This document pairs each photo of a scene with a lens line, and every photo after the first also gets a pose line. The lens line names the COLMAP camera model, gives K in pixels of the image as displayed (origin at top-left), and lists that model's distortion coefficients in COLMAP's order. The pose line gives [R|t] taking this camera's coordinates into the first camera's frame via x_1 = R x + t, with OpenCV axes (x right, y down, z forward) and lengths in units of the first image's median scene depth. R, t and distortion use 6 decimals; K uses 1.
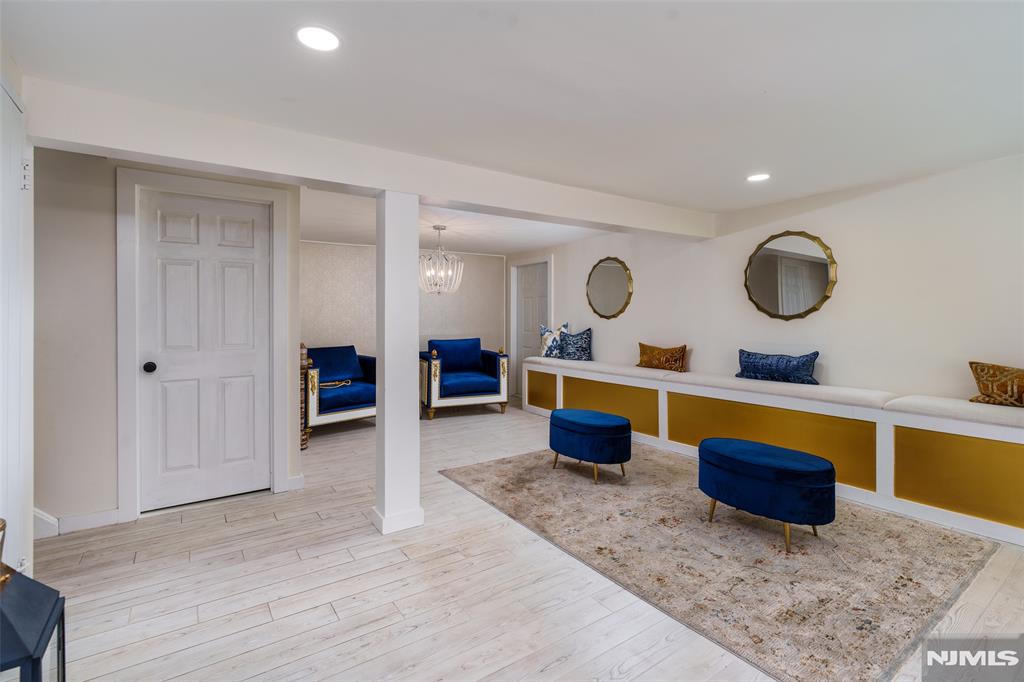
lens RADIAL K [[470.2, 0, 517.8], [0, 470.2, 328.3], [0, 0, 1]] dist [0.002256, 0.000224]
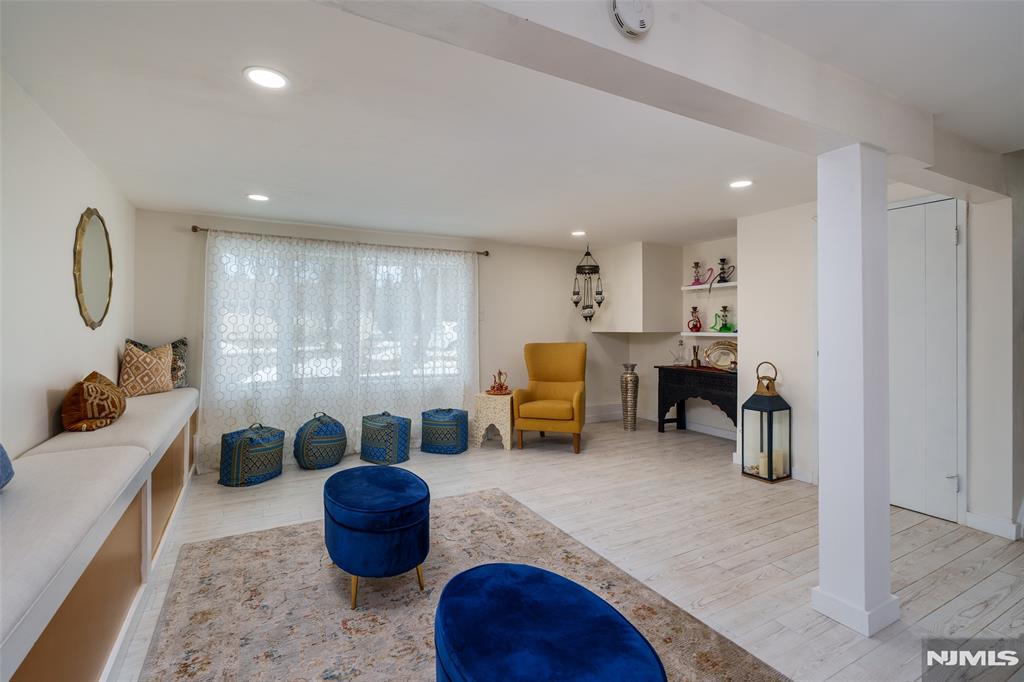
lens RADIAL K [[470.2, 0, 517.8], [0, 470.2, 328.3], [0, 0, 1]] dist [0.002256, 0.000224]
pose [[-0.994446, 0.003409, 0.105189, 0.202963], [0.005066, 0.999867, 0.015490, -0.032217], [-0.105122, 0.015937, -0.994332, 2.076575]]
